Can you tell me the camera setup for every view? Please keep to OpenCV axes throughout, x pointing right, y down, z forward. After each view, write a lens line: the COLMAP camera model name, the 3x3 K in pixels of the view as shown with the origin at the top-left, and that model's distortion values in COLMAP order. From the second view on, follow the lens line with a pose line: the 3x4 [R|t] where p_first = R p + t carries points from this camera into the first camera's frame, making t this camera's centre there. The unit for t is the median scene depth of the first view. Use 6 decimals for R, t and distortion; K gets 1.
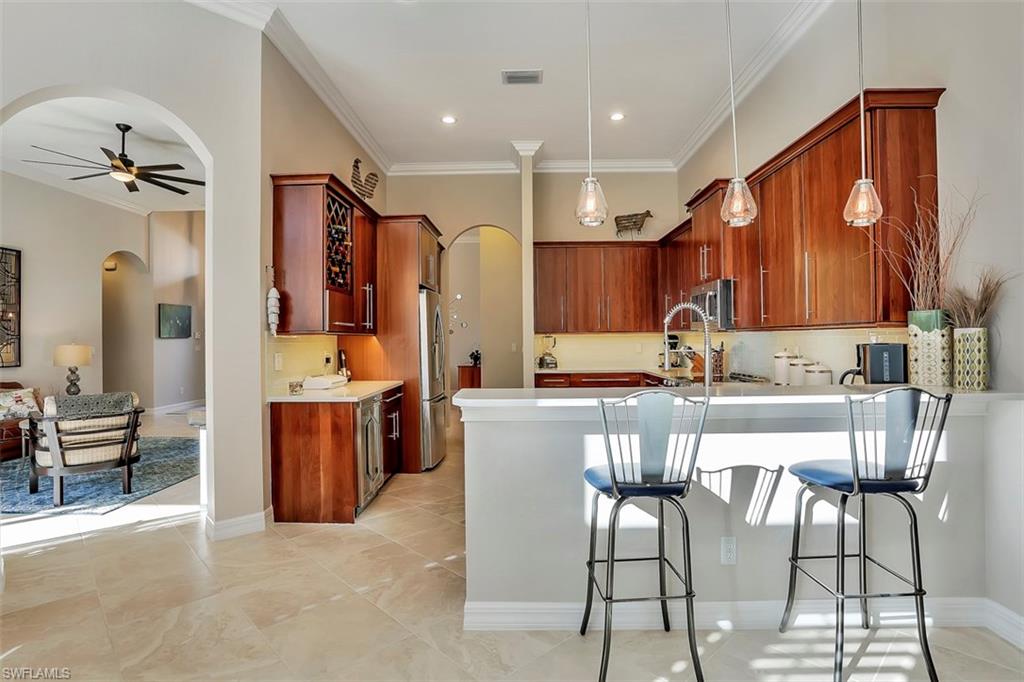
lens RADIAL K [[542.7, 0, 511.5], [0, 542.7, 338.5], [0, 0, 1]] dist [-0.022993, -0.000376]
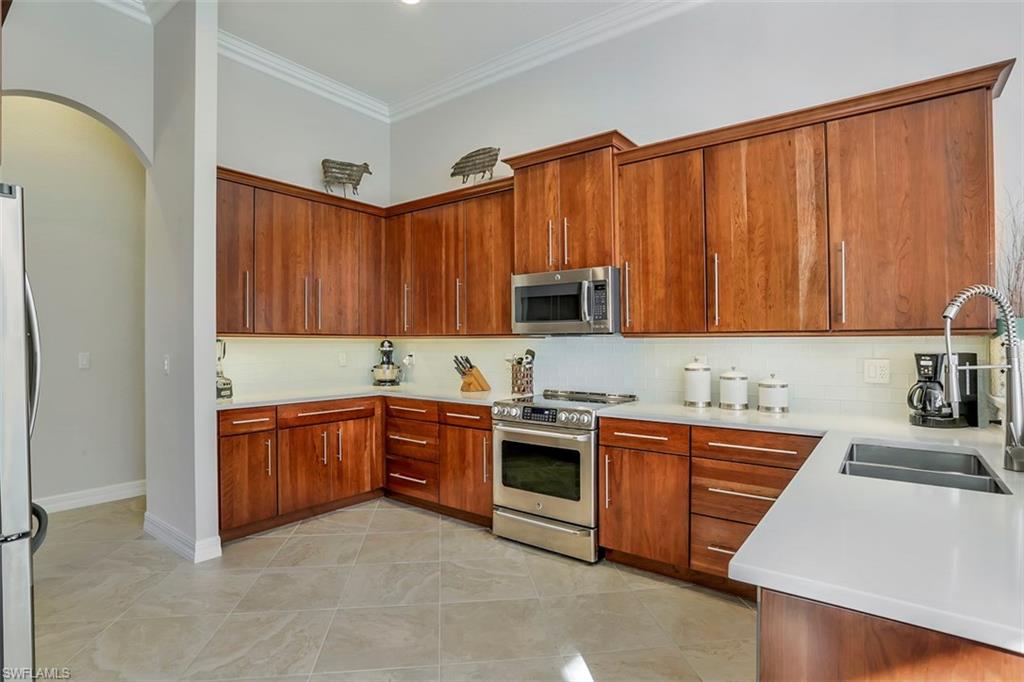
lens RADIAL K [[516.7, 0, 503.7], [0, 516.7, 341.5], [0, 0, 1]] dist [-0.050664, 0.005871]
pose [[0.590209, 0.013569, 0.807136, -0.204445], [-0.006448, 0.999906, -0.012094, 0.002345], [-0.807224, 0.001934, 0.590241, 0.538136]]
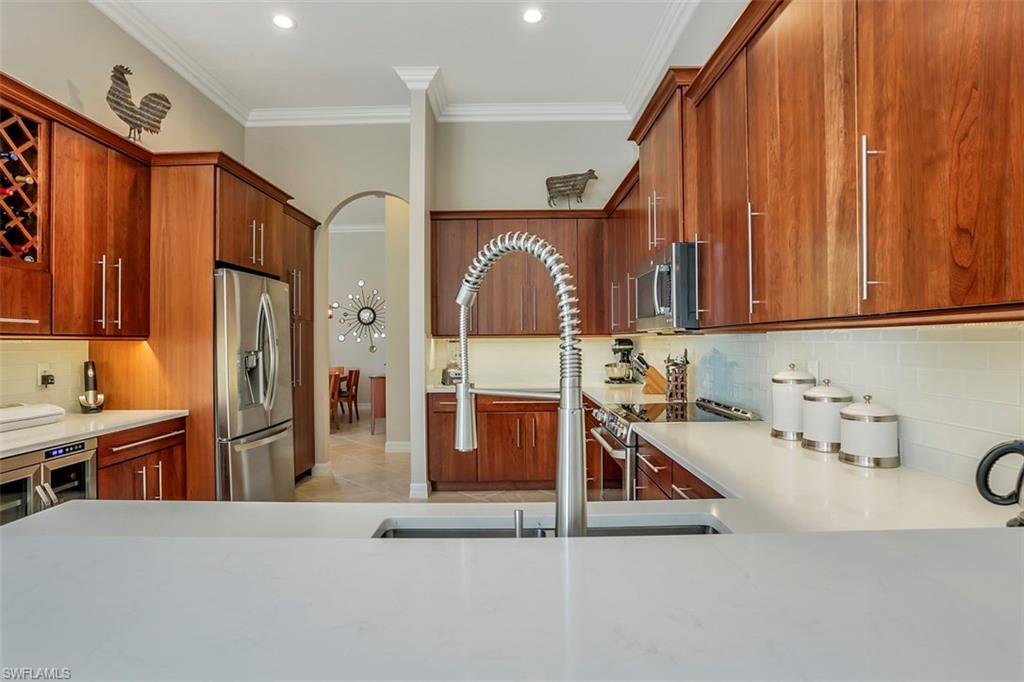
lens RADIAL K [[516.7, 0, 511.7], [0, 516.7, 344.5], [0, 0, 1]] dist [-0.050664, 0.005871]
pose [[0.999882, 0.000884, 0.015320, 0.155697], [-0.000956, 0.999989, 0.004664, -0.002572], [-0.015315, -0.004679, 0.999872, 0.350695]]
